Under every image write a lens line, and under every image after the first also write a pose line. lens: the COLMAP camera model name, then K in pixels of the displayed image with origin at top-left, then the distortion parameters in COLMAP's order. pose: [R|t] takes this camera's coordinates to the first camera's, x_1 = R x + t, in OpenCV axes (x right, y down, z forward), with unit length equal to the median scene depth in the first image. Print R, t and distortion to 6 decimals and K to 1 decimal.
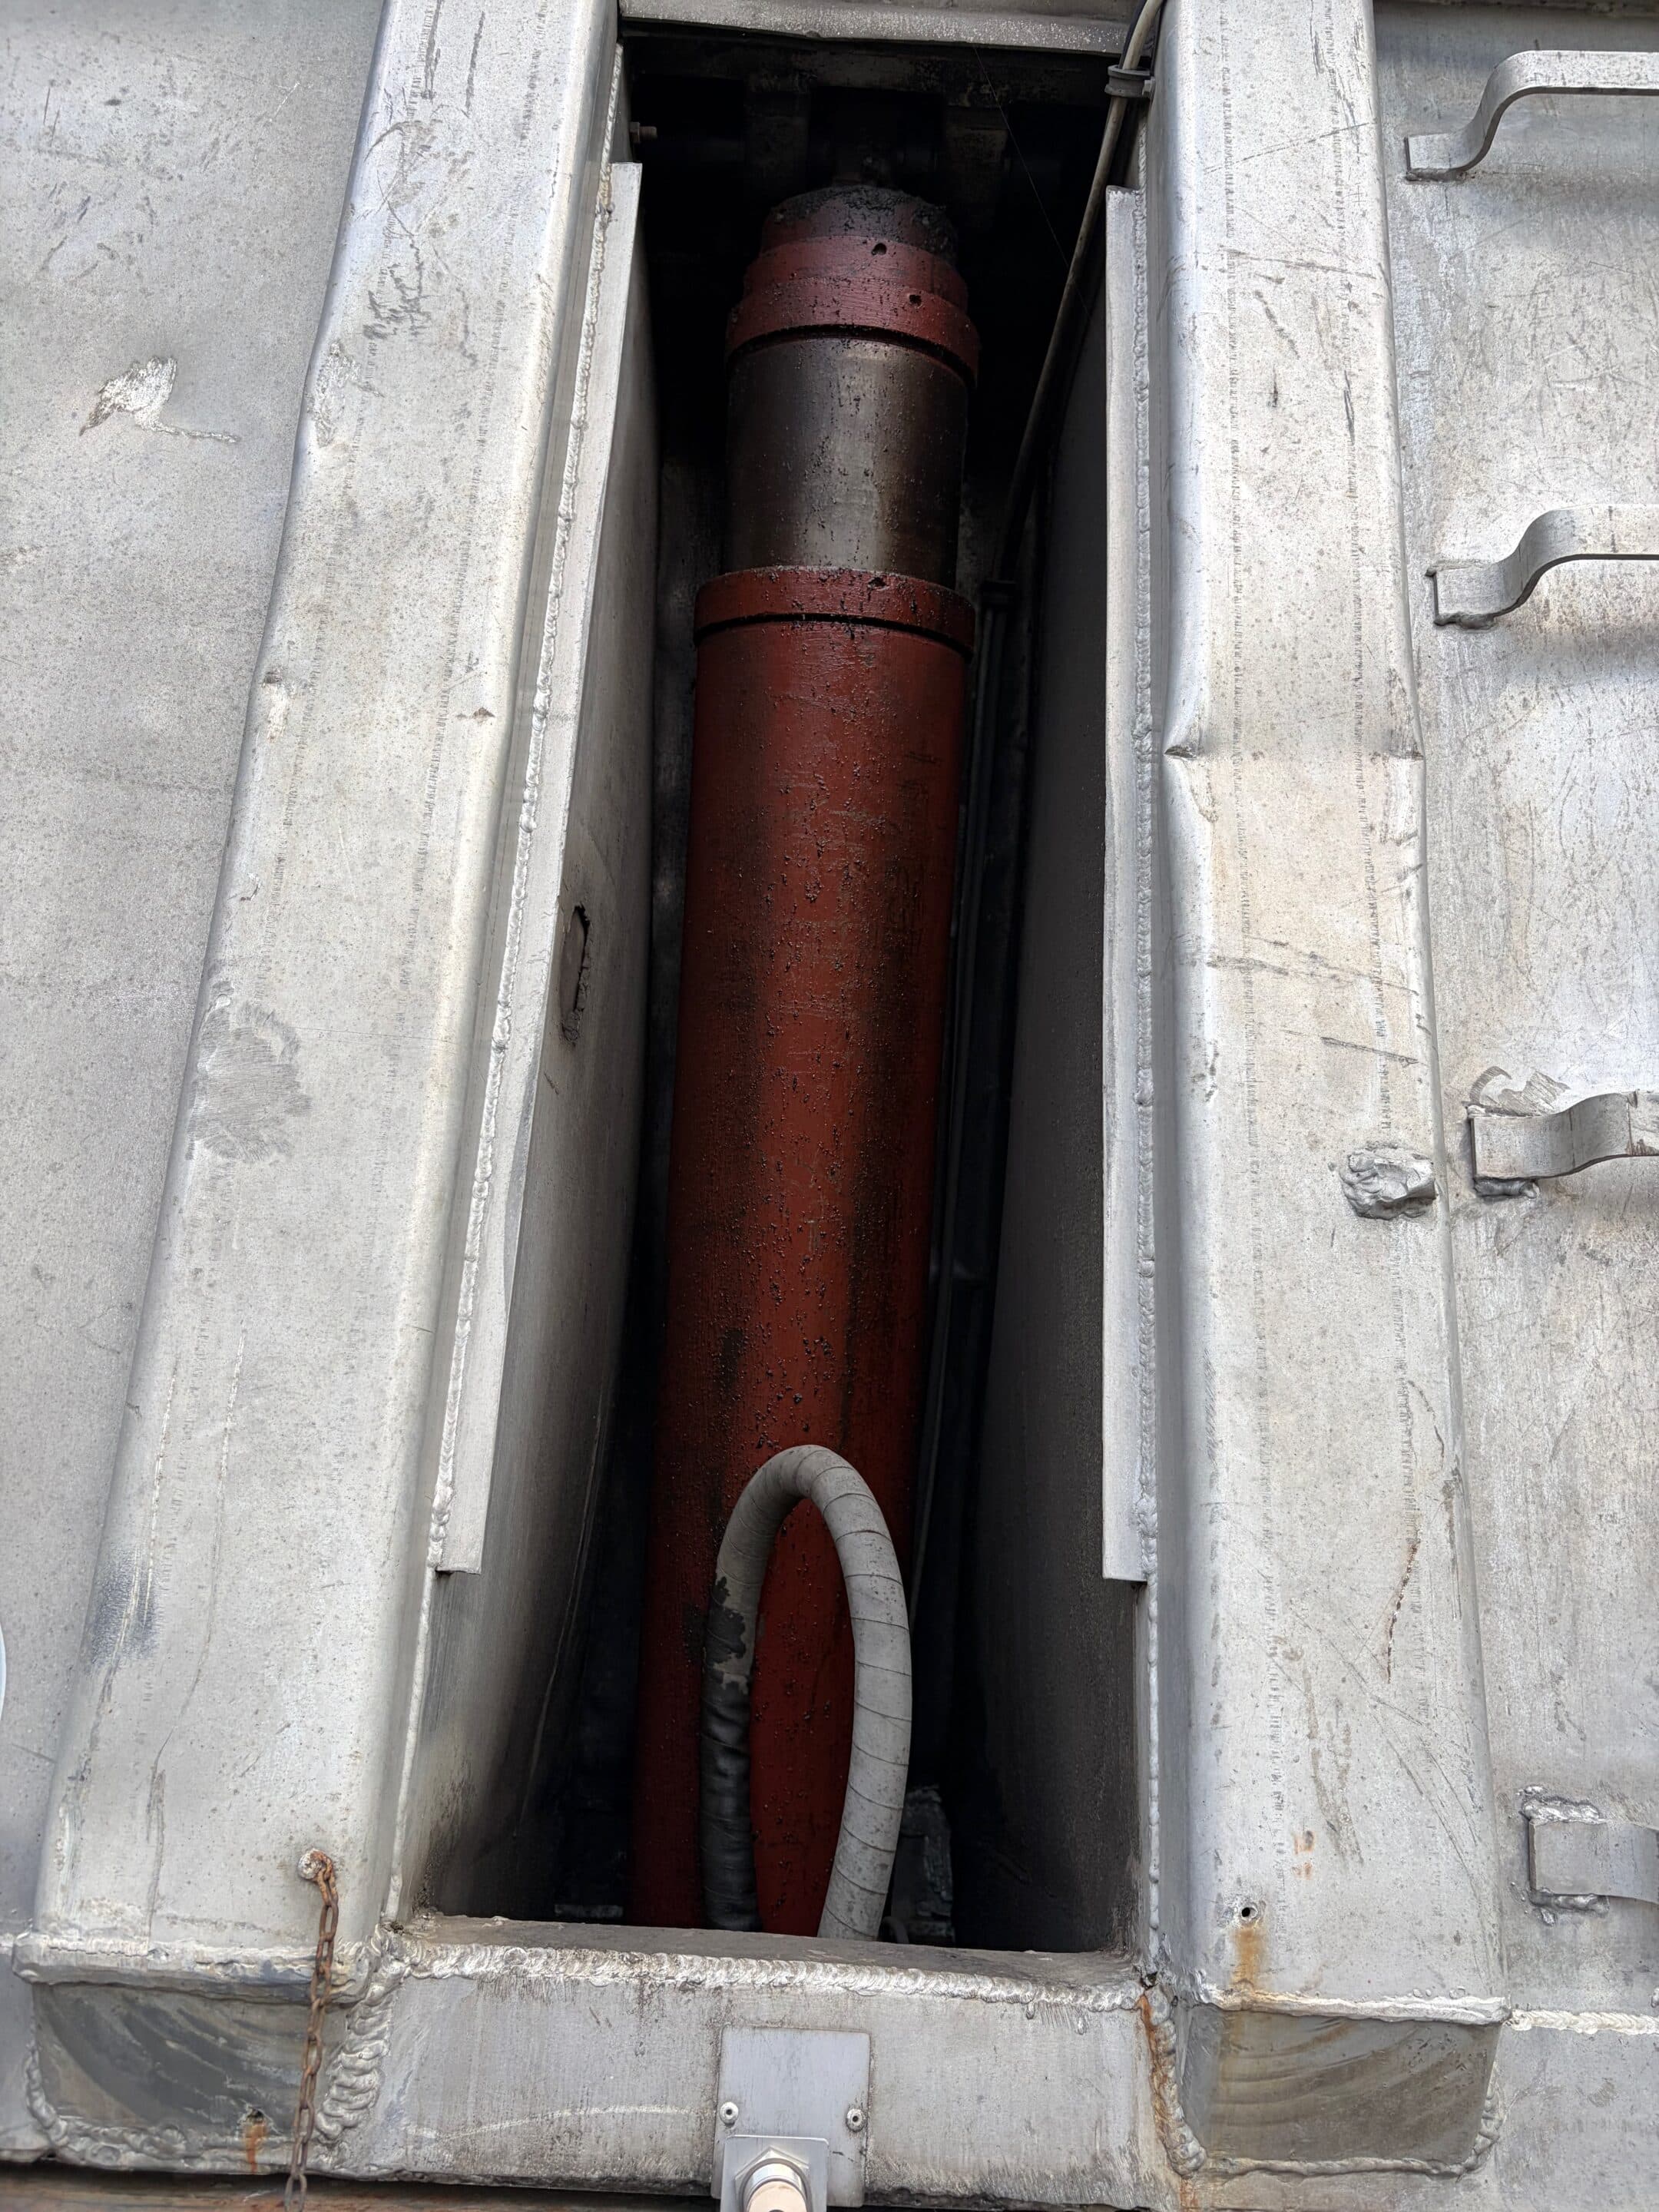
lens RADIAL K [[1673.5, 0, 842.6], [0, 1673.5, 1119.8], [0, 0, 1]] dist [0.034360, -0.033811]
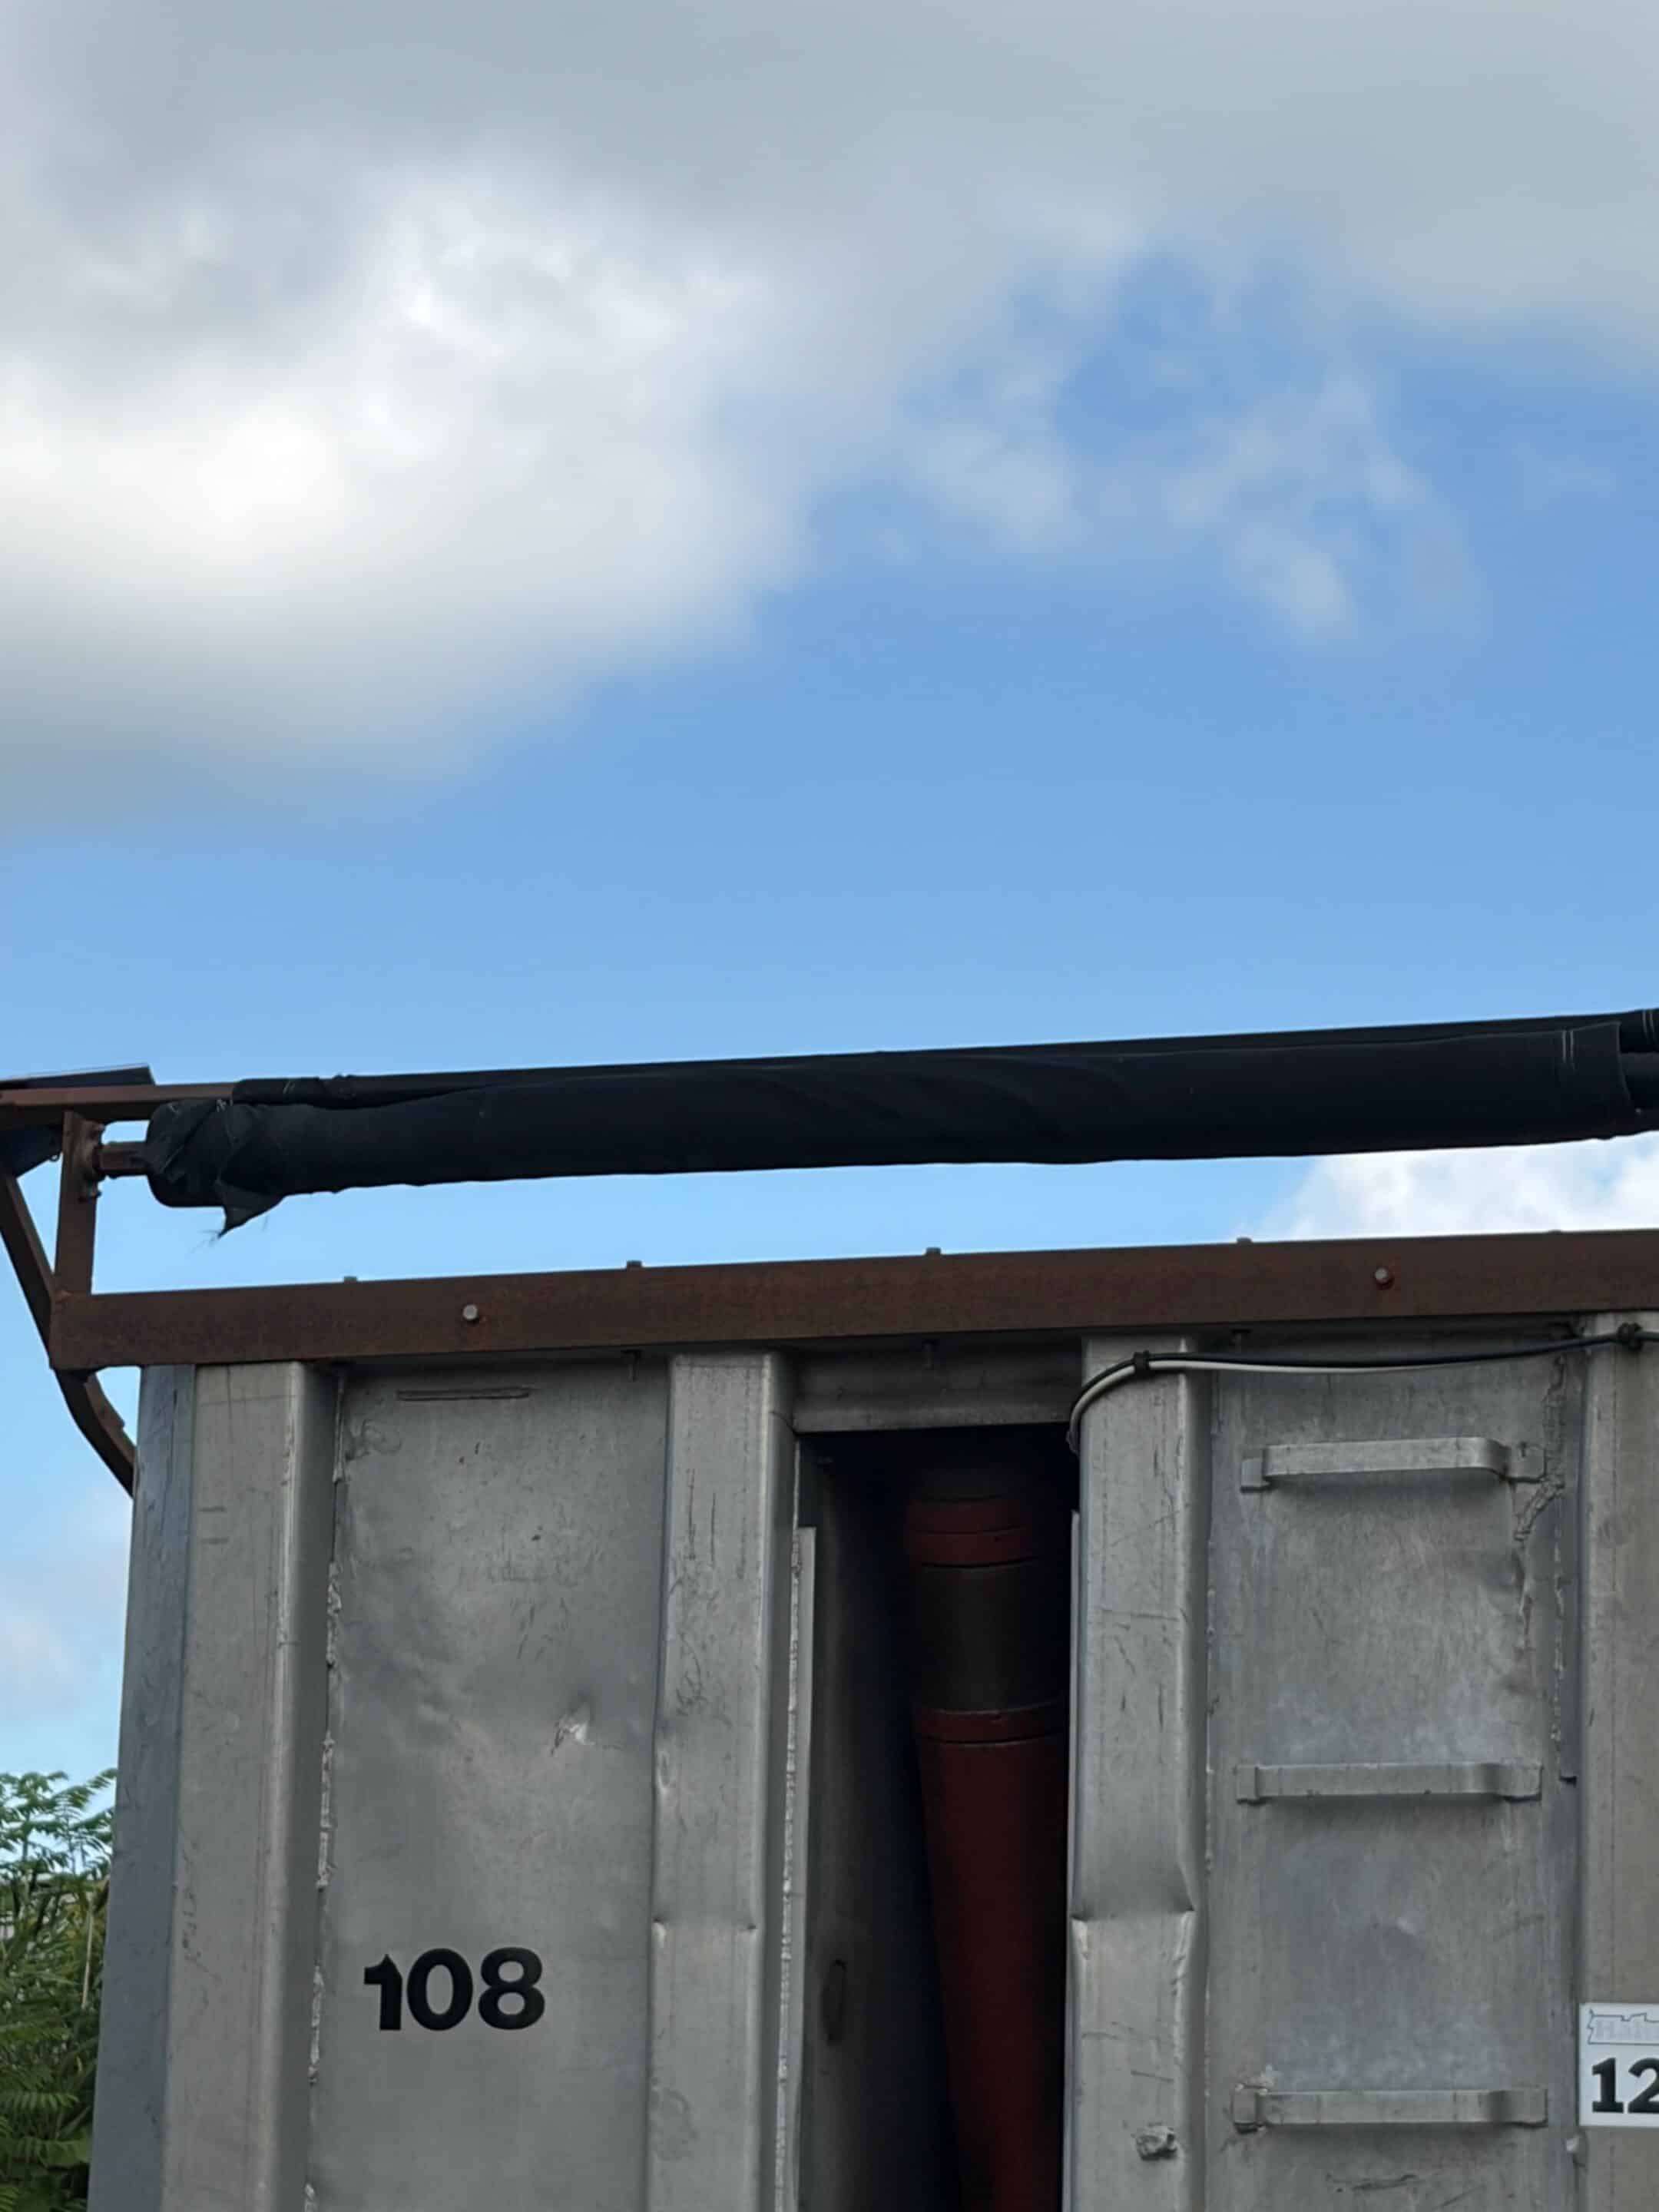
lens RADIAL K [[7005.3, 0, 832.1], [0, 7005.3, 1104.9], [0, 0, 1]] dist [0.215362, 0.000000]
pose [[0.923885, -0.101239, -0.369036, 2.913207], [0.144526, 0.985258, 0.091533, -1.849667], [0.354329, -0.137901, 0.924897, -6.273648]]
